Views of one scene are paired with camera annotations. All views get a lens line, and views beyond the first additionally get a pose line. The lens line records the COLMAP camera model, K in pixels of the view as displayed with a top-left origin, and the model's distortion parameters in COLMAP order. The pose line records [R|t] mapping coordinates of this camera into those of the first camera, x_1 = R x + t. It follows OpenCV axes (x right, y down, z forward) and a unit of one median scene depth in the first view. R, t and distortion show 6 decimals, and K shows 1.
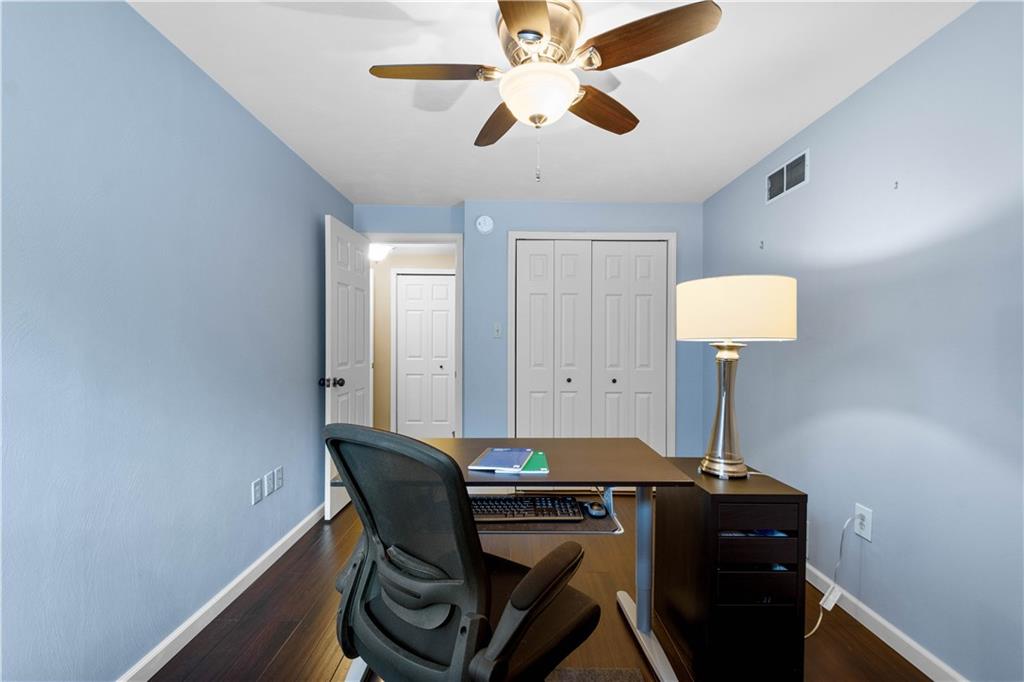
lens RADIAL K [[445.4, 0, 511.1], [0, 445.4, 351.9], [0, 0, 1]] dist [-0.000911, -0.000134]
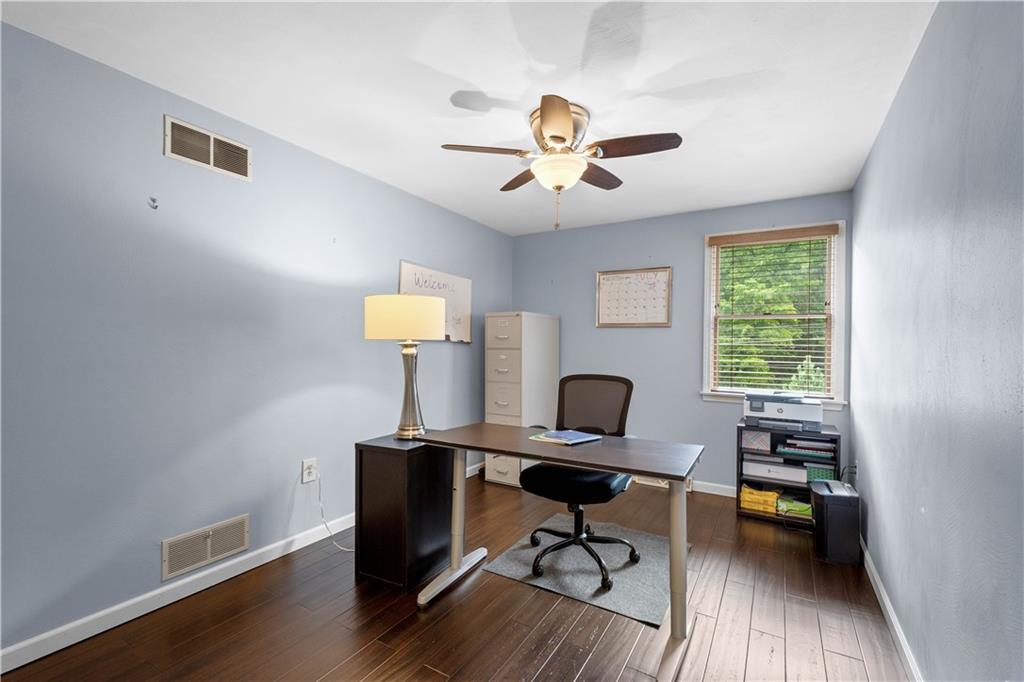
lens RADIAL K [[445.4, 0, 511.1], [0, 445.4, 351.9], [0, 0, 1]] dist [-0.000911, -0.000134]
pose [[-0.857839, -0.021656, 0.513462, -0.467903], [-0.004028, 0.999364, 0.035419, -0.037315], [-0.513903, 0.028315, -0.857381, 1.955776]]
